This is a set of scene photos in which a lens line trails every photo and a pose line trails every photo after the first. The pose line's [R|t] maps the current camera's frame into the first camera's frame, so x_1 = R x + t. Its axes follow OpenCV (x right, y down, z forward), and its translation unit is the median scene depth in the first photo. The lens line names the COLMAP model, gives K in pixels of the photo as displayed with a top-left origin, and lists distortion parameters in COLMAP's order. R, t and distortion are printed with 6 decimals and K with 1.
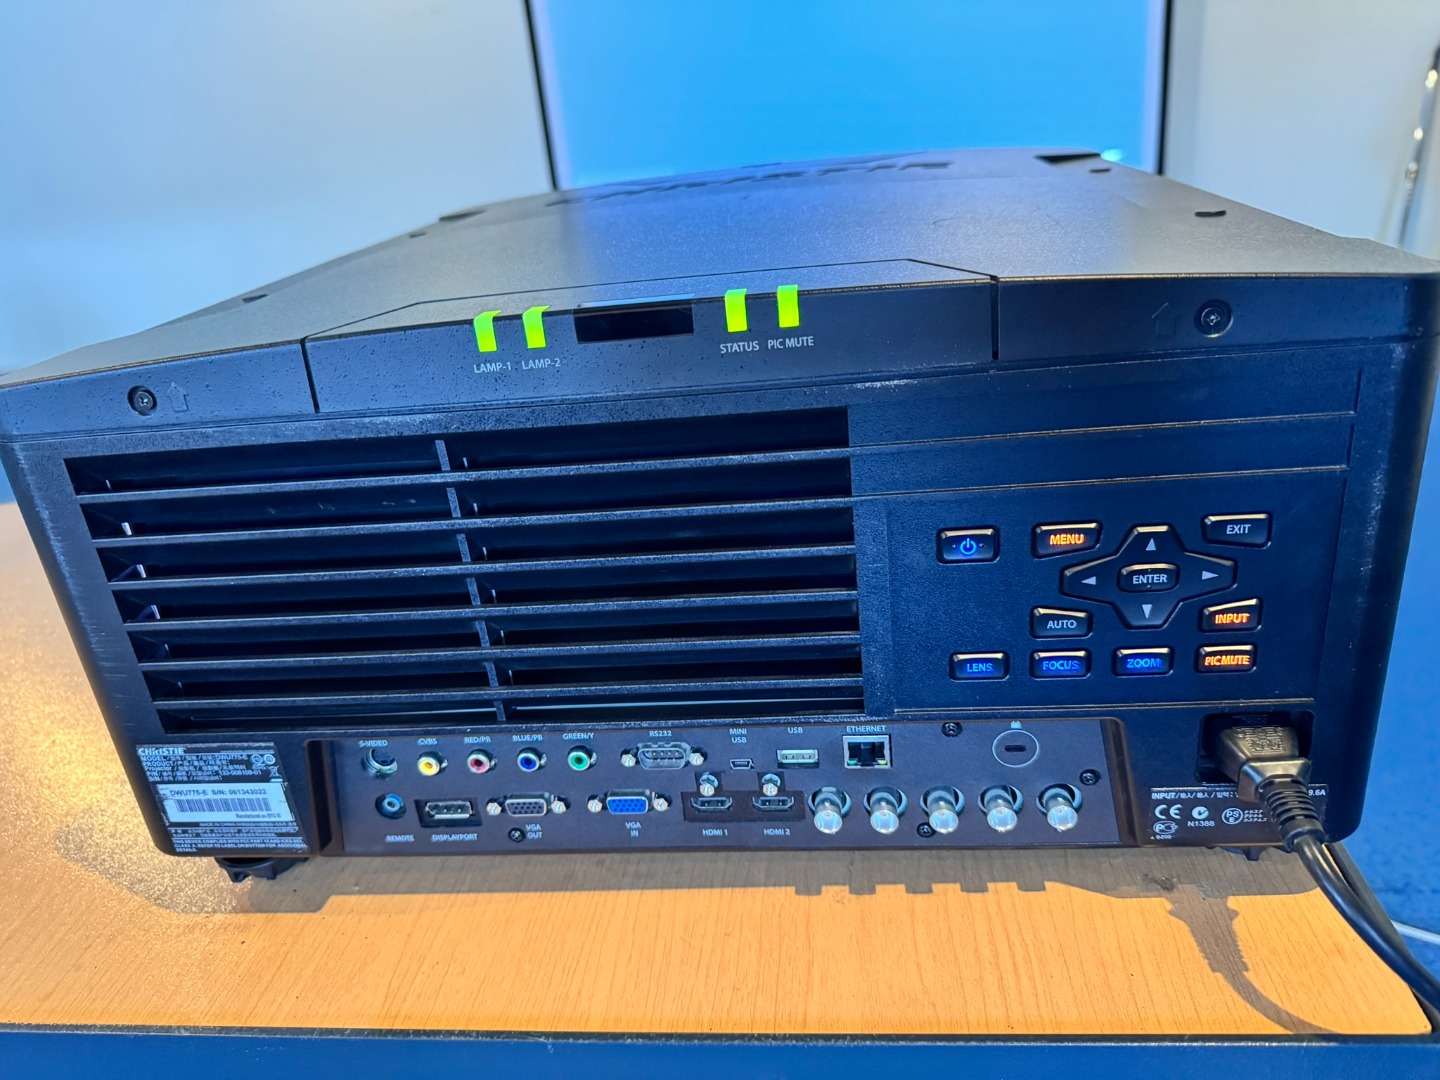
lens RADIAL K [[1010.2, 0, 721.7], [0, 1010.2, 540.8], [0, 0, 1]] dist [-0.011691, -0.000576]
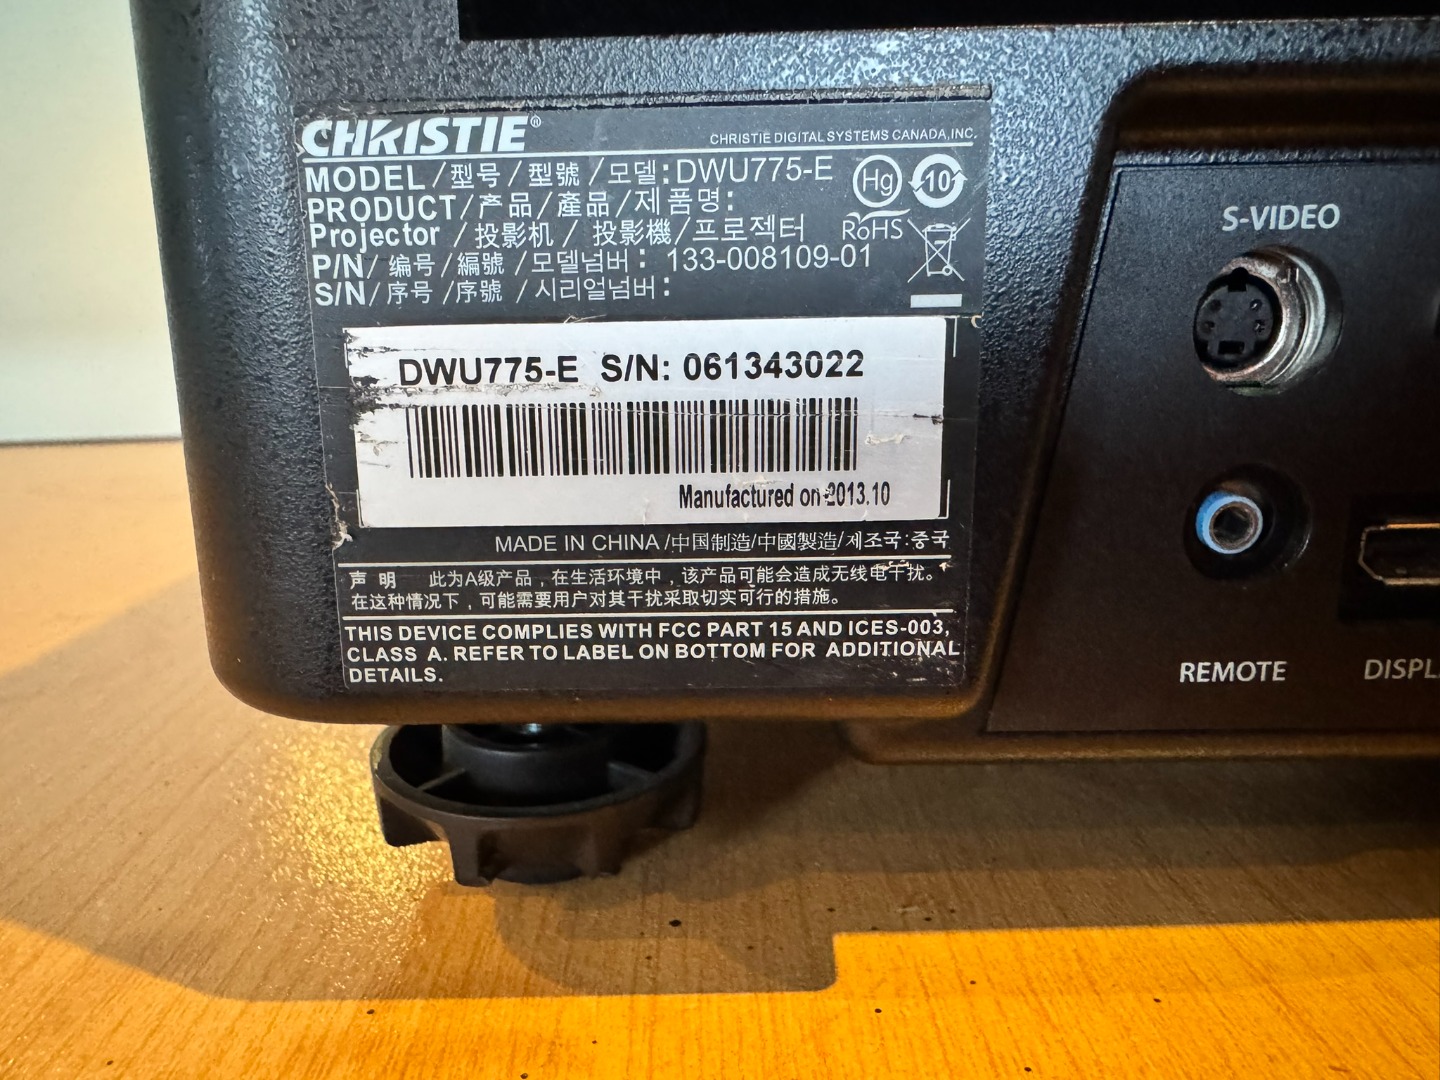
lens RADIAL K [[1010.2, 0, 718.0], [0, 1010.2, 538.0], [0, 0, 1]] dist [-0.011691, -0.000576]
pose [[0.991942, 0.061262, 0.110893, -0.502060], [-0.039782, 0.981658, -0.186456, 0.327477], [-0.120282, 0.180542, 0.976185, 0.780800]]
